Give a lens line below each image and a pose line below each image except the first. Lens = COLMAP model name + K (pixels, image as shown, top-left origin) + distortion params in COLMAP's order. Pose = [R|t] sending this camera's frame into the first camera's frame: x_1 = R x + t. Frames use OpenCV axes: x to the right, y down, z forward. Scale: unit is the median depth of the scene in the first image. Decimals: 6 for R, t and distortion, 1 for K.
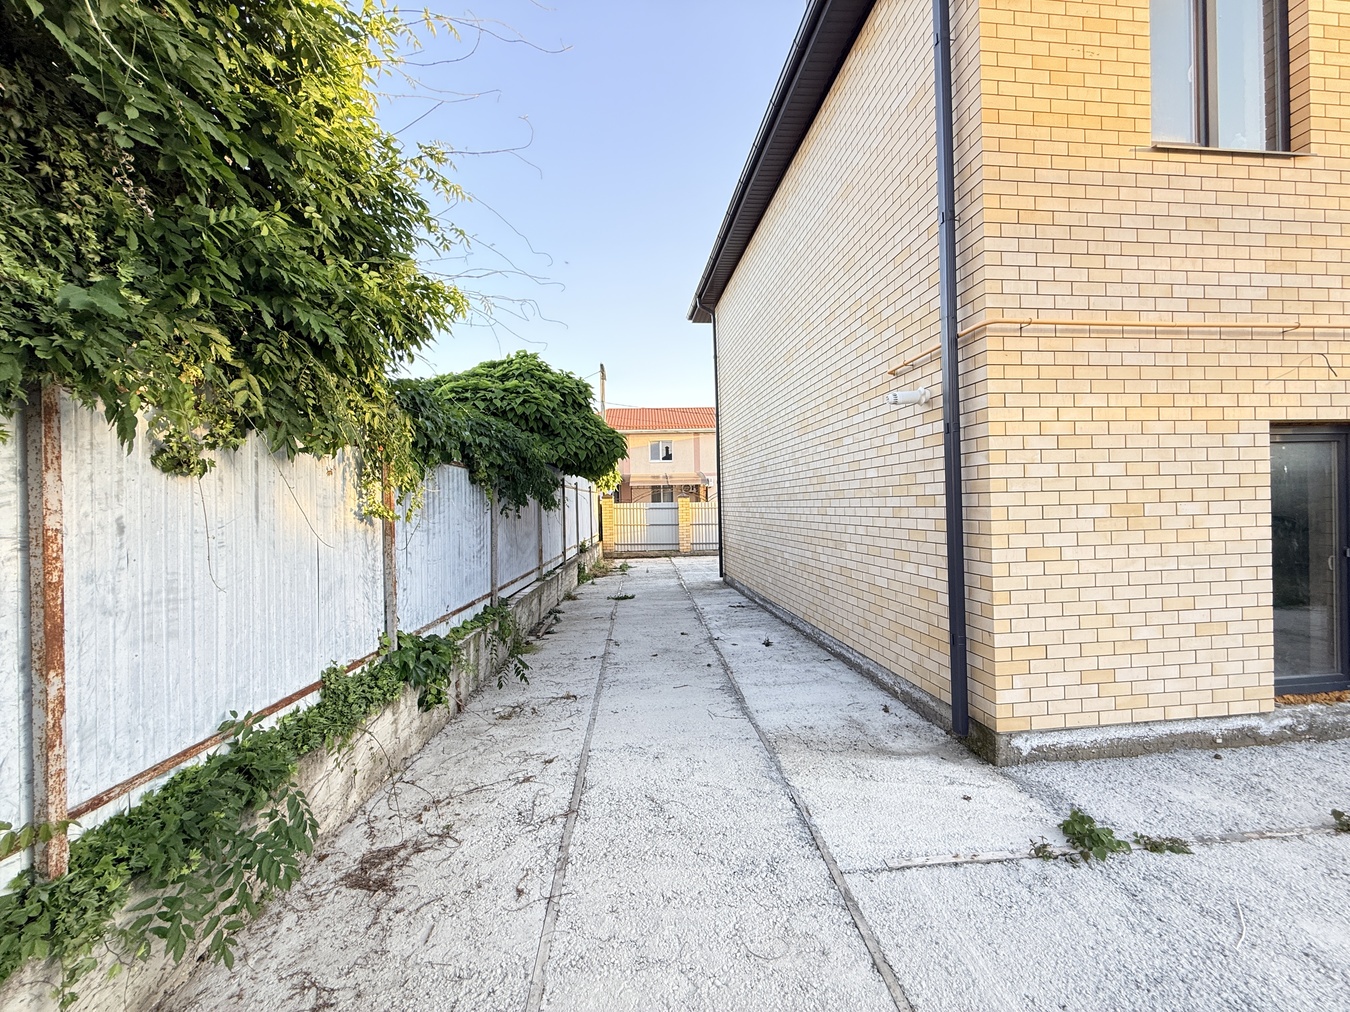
lens RADIAL K [[538.1, 0, 671.1], [0, 538.1, 503.7], [0, 0, 1]] dist [0.001276, -0.000447]
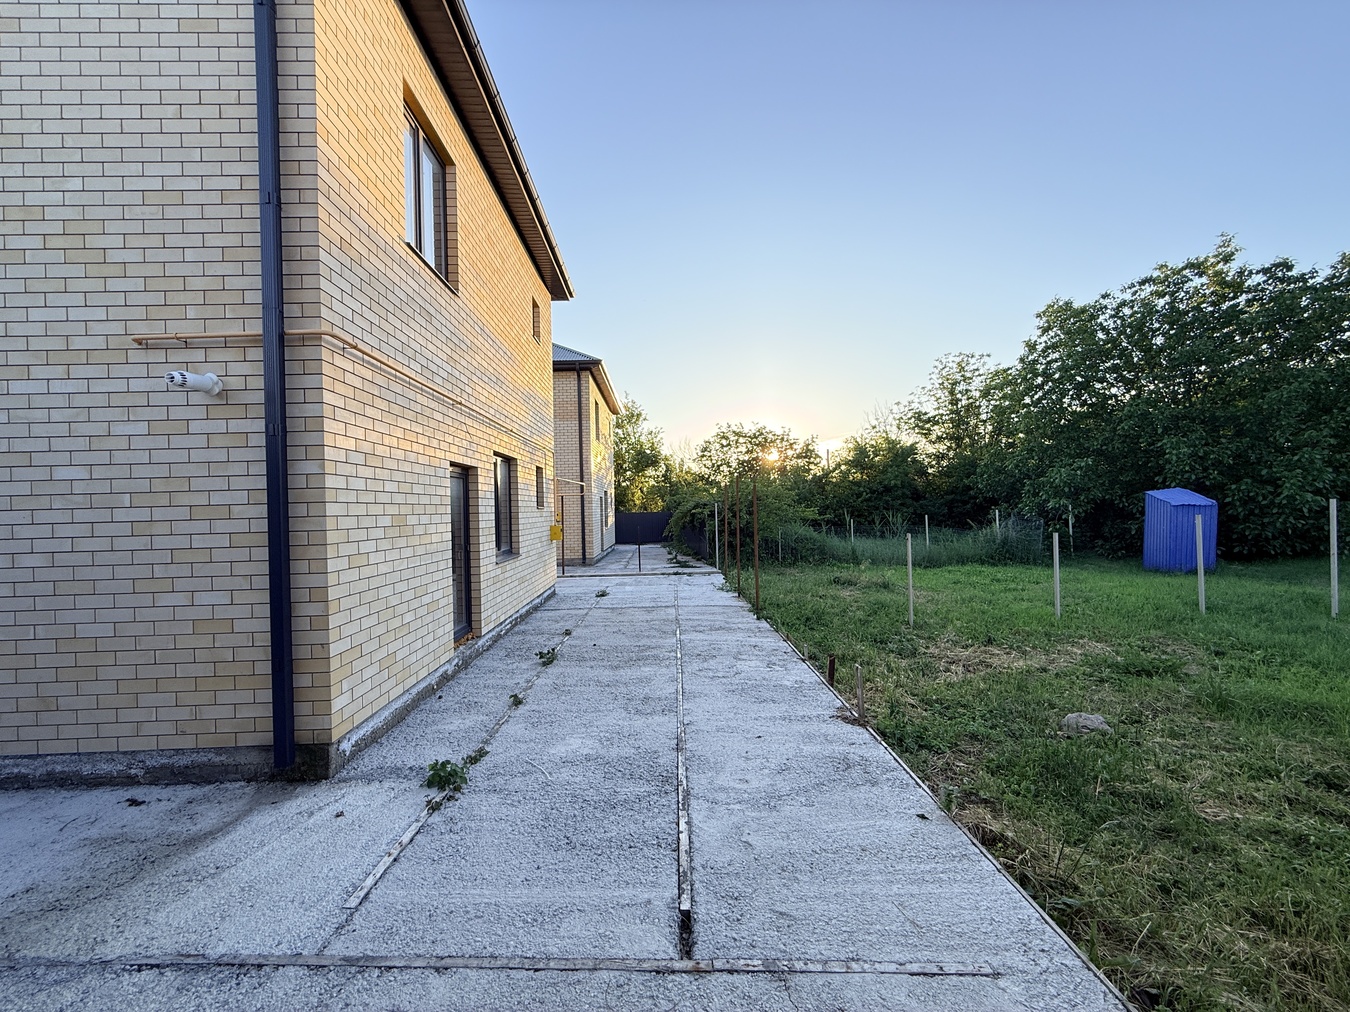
lens RADIAL K [[538.1, 0, 675.6], [0, 538.1, 502.6], [0, 0, 1]] dist [0.001276, -0.000447]
pose [[0.079973, 0.033984, 0.996218, -0.345967], [0.020204, 0.999158, -0.035706, 0.028683], [-0.996592, 0.022983, 0.079219, 0.274229]]
